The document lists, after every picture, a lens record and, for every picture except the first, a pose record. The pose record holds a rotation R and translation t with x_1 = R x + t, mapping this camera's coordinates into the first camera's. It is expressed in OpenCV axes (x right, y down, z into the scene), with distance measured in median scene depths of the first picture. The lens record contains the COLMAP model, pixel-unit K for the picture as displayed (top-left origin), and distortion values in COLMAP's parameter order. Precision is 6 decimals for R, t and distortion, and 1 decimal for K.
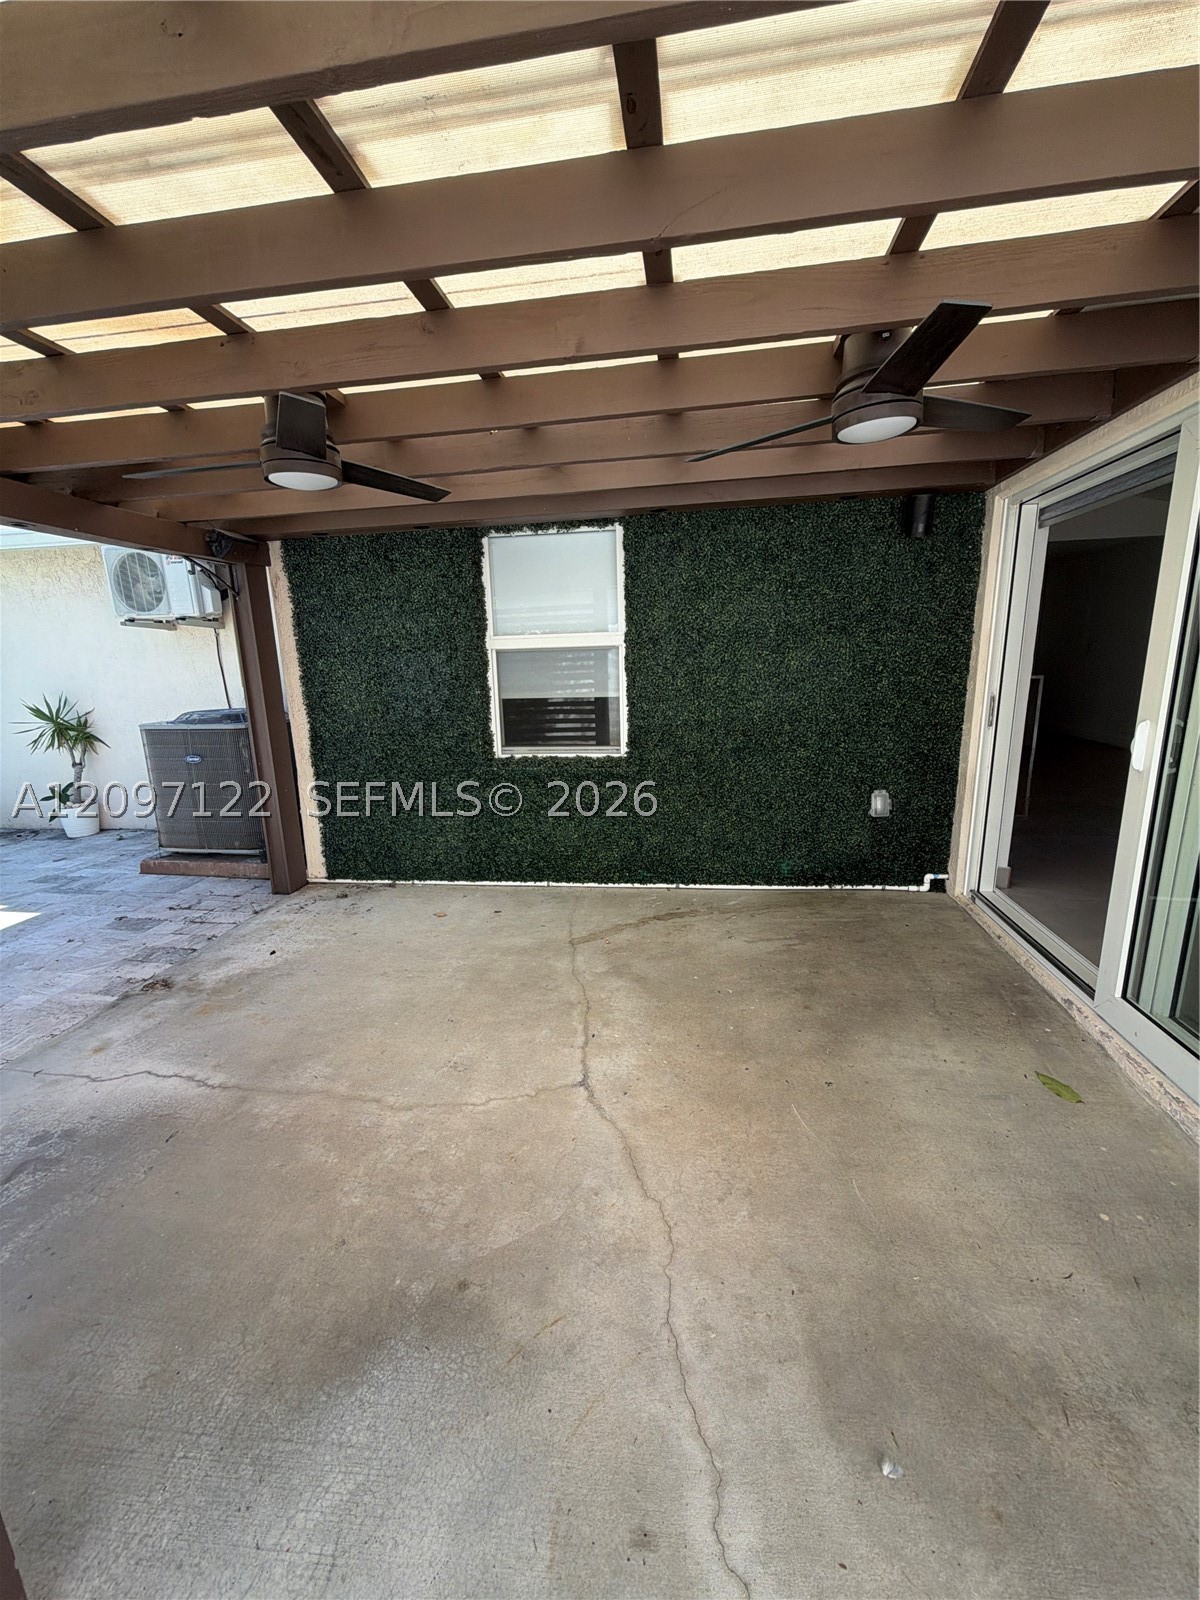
lens RADIAL K [[640.7, 0, 599.1], [0, 640.7, 800.0], [0, 0, 1]] dist [-0.000912, 0.000365]
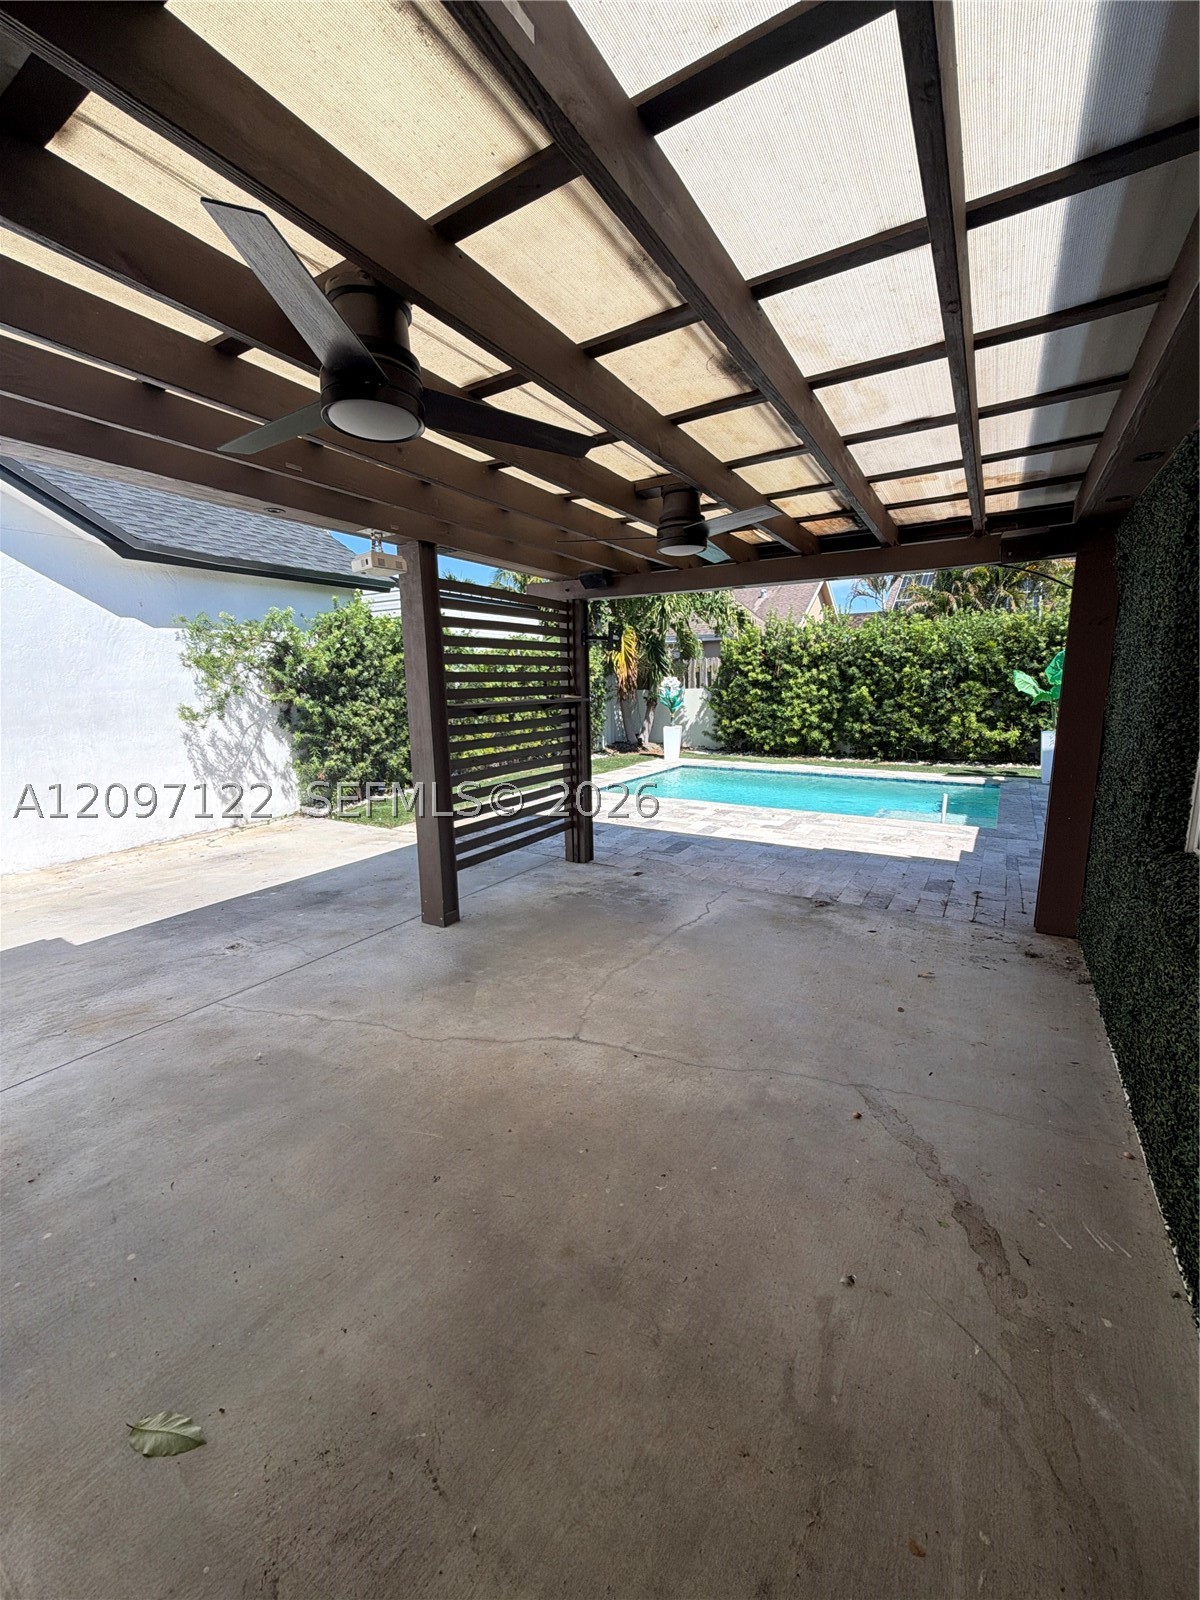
lens RADIAL K [[640.7, 0, 595.4], [0, 640.7, 797.6], [0, 0, 1]] dist [-0.000912, 0.000365]
pose [[-0.407189, 0.197402, -0.891756, 0.683061], [-0.176760, 0.940874, 0.288986, -0.233603], [0.896076, 0.275299, -0.348221, 0.987253]]
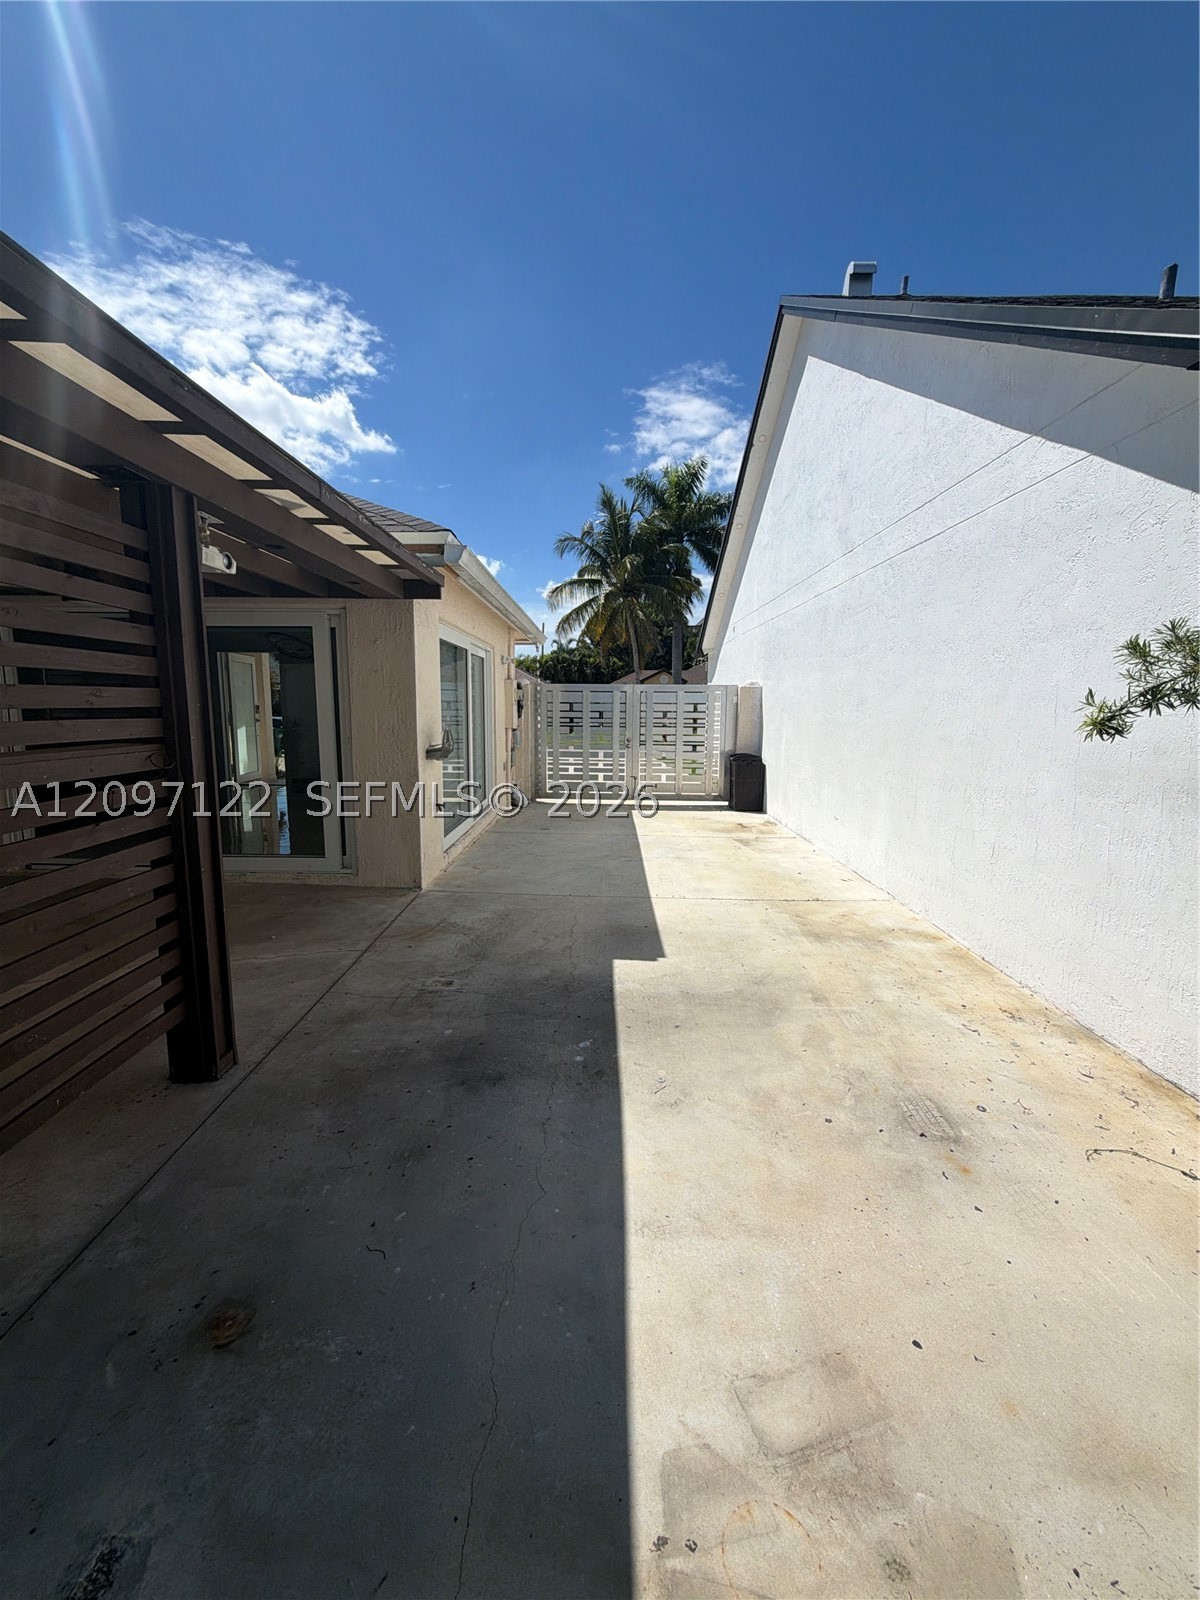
lens RADIAL K [[640.7, 0, 599.7], [0, 640.7, 798.0], [0, 0, 1]] dist [-0.000912, 0.000365]
pose [[-0.119670, -0.112096, 0.986465, -1.159211], [0.214030, 0.967329, 0.135886, 0.082762], [-0.969469, 0.227394, -0.091769, -0.188291]]
